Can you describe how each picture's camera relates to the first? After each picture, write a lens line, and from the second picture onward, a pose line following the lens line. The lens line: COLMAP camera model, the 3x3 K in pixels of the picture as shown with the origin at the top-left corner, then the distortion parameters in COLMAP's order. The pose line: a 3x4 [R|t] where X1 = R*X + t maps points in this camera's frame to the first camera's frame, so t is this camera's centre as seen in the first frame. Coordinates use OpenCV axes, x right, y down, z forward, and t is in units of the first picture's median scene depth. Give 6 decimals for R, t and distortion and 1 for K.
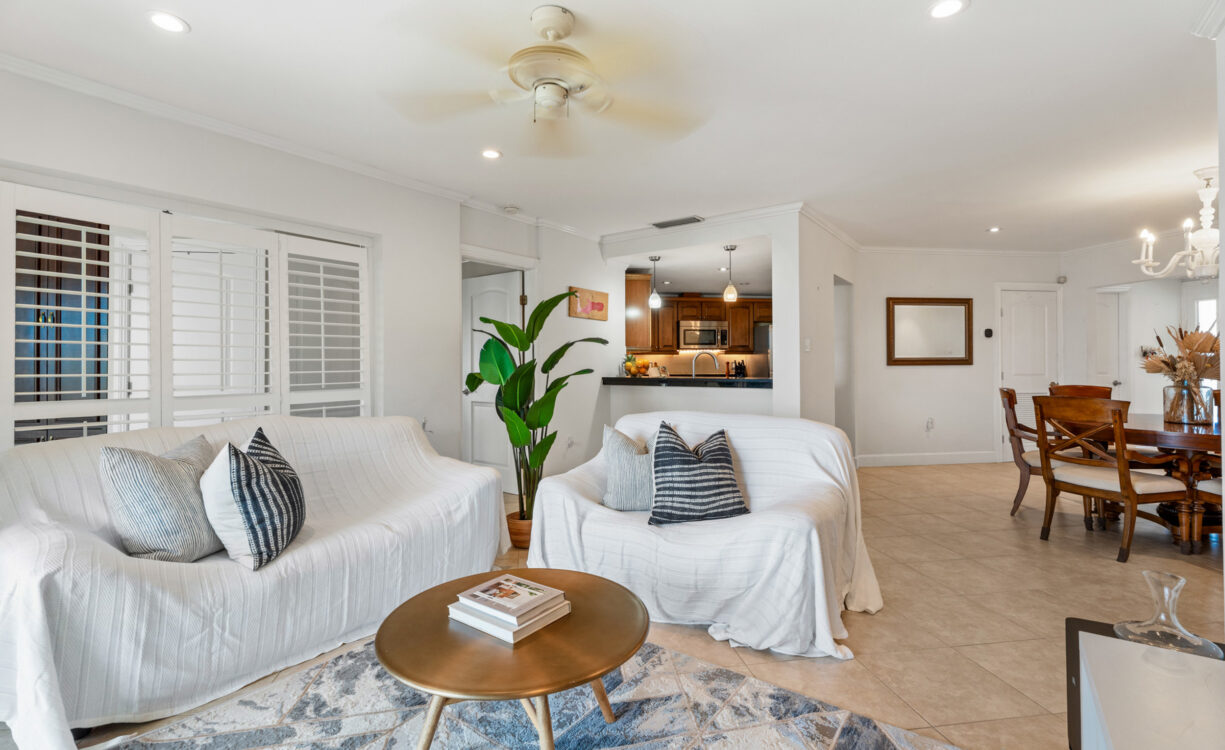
lens RADIAL K [[552.2, 0, 605.5], [0, 552.2, 375.8], [0, 0, 1]] dist [-0.000813, 0.000166]
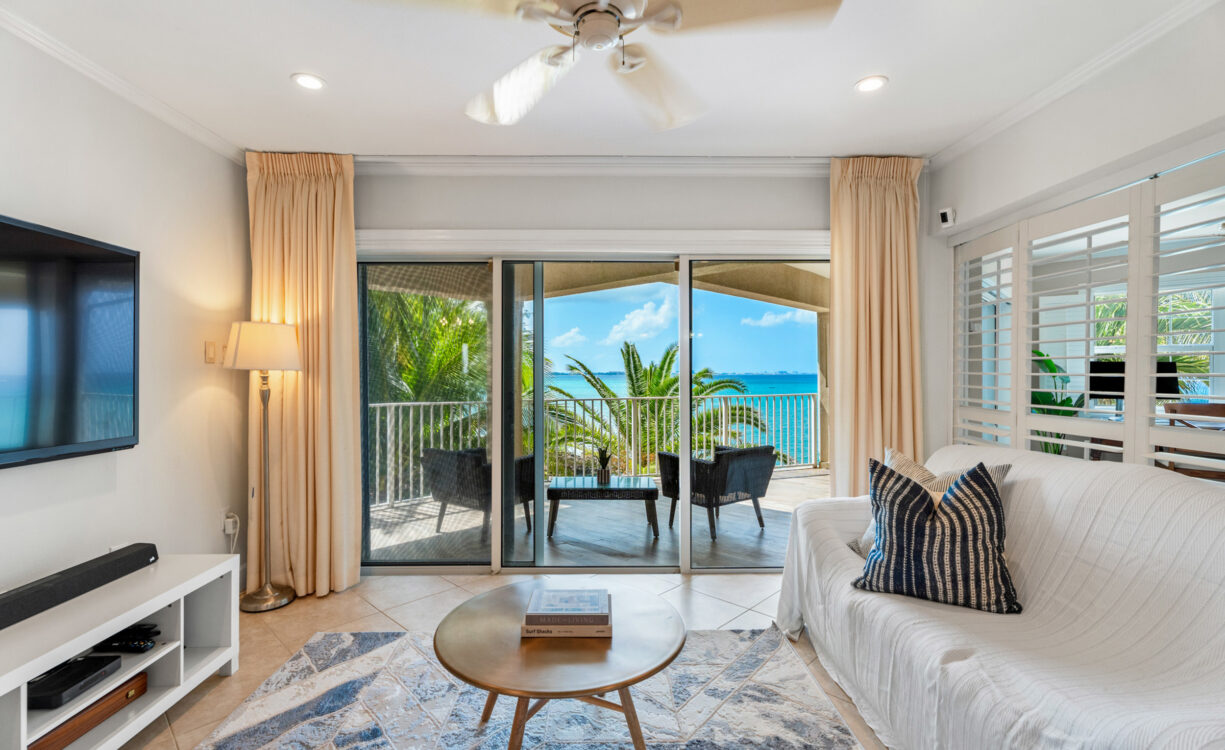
lens RADIAL K [[554.8, 0, 607.6], [0, 554.8, 376.4], [0, 0, 1]] dist [0.004465, -0.000094]
pose [[-0.802109, 0.010143, -0.597091, 0.375299], [-0.006929, 0.999630, 0.026289, -0.063930], [0.597137, 0.025223, -0.801742, 1.740719]]
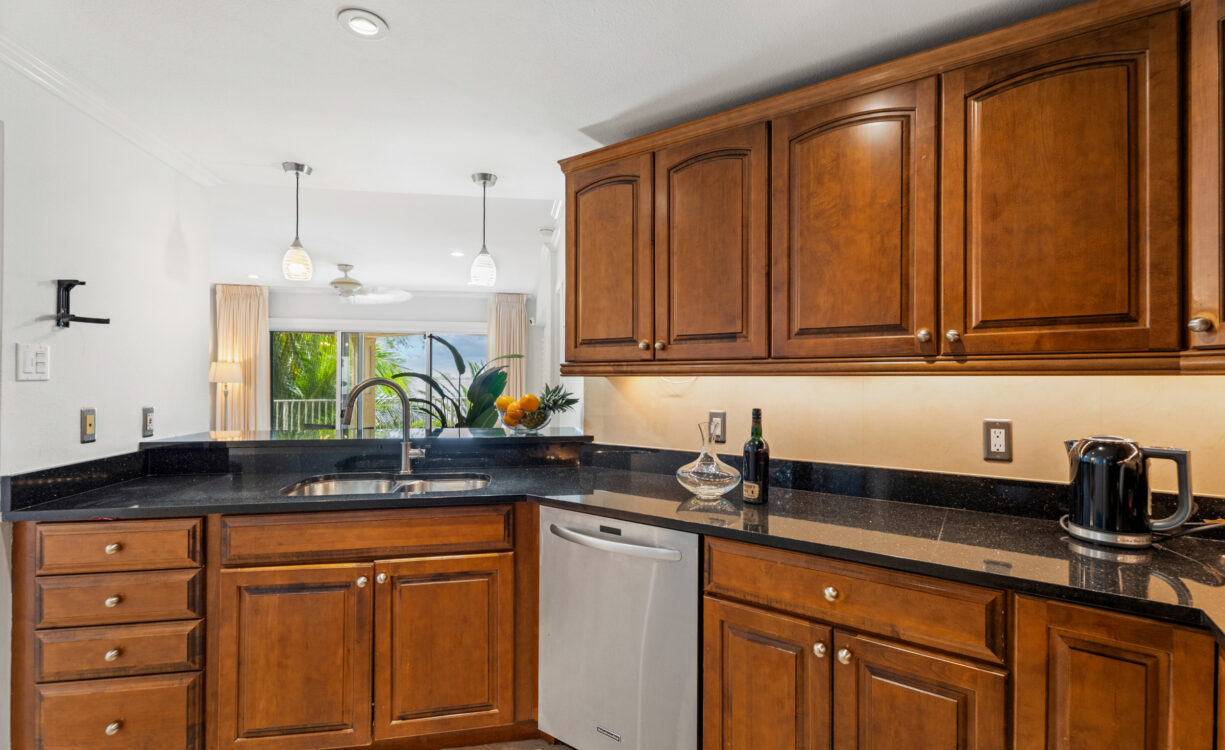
lens RADIAL K [[552.2, 0, 605.5], [0, 552.2, 375.8], [0, 0, 1]] dist [-0.000813, 0.000166]
pose [[-0.704843, -0.000869, -0.709363, 1.015174], [-0.015528, 0.999779, 0.014204, -0.164791], [0.709193, 0.021027, -0.704700, 4.154939]]
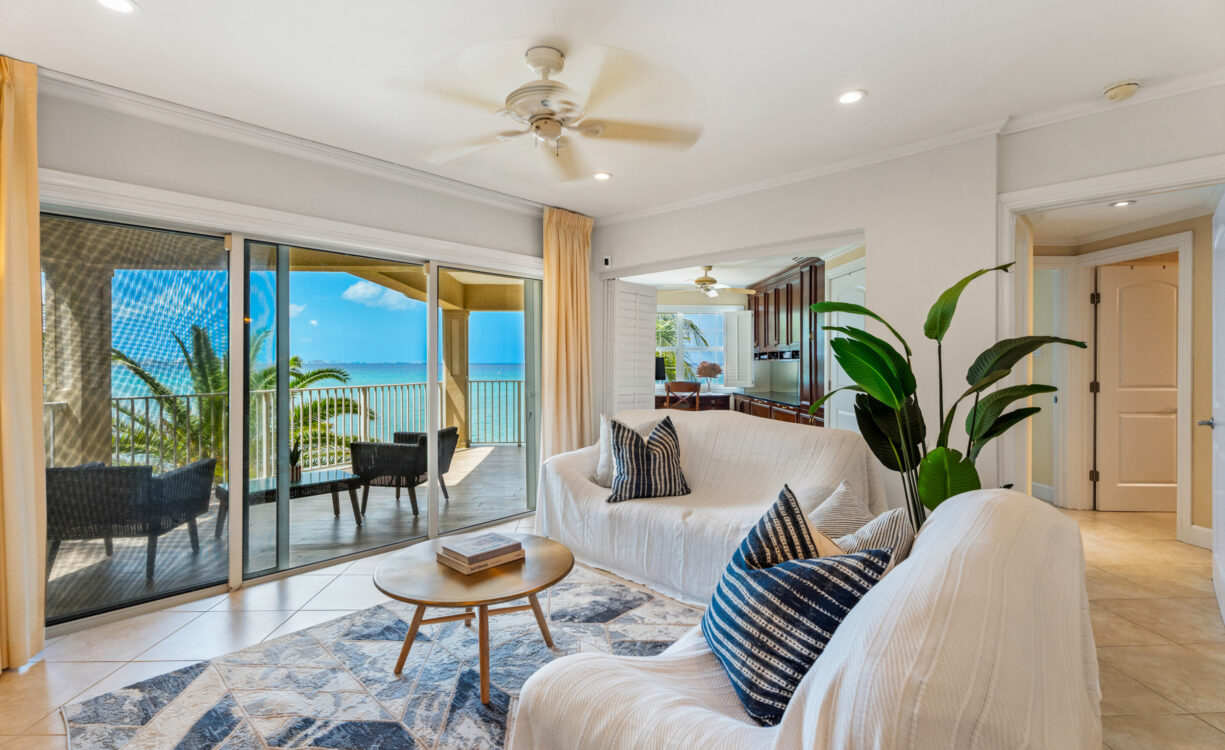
lens RADIAL K [[575.6, 0, 620.2], [0, 575.6, 368.0], [0, 0, 1]] dist [-0.000800, -0.000340]
pose [[-0.095295, 0.015909, -0.995322, 1.123680], [-0.025241, 0.999512, 0.018392, -0.070496], [0.995129, 0.026875, -0.094847, 1.339793]]
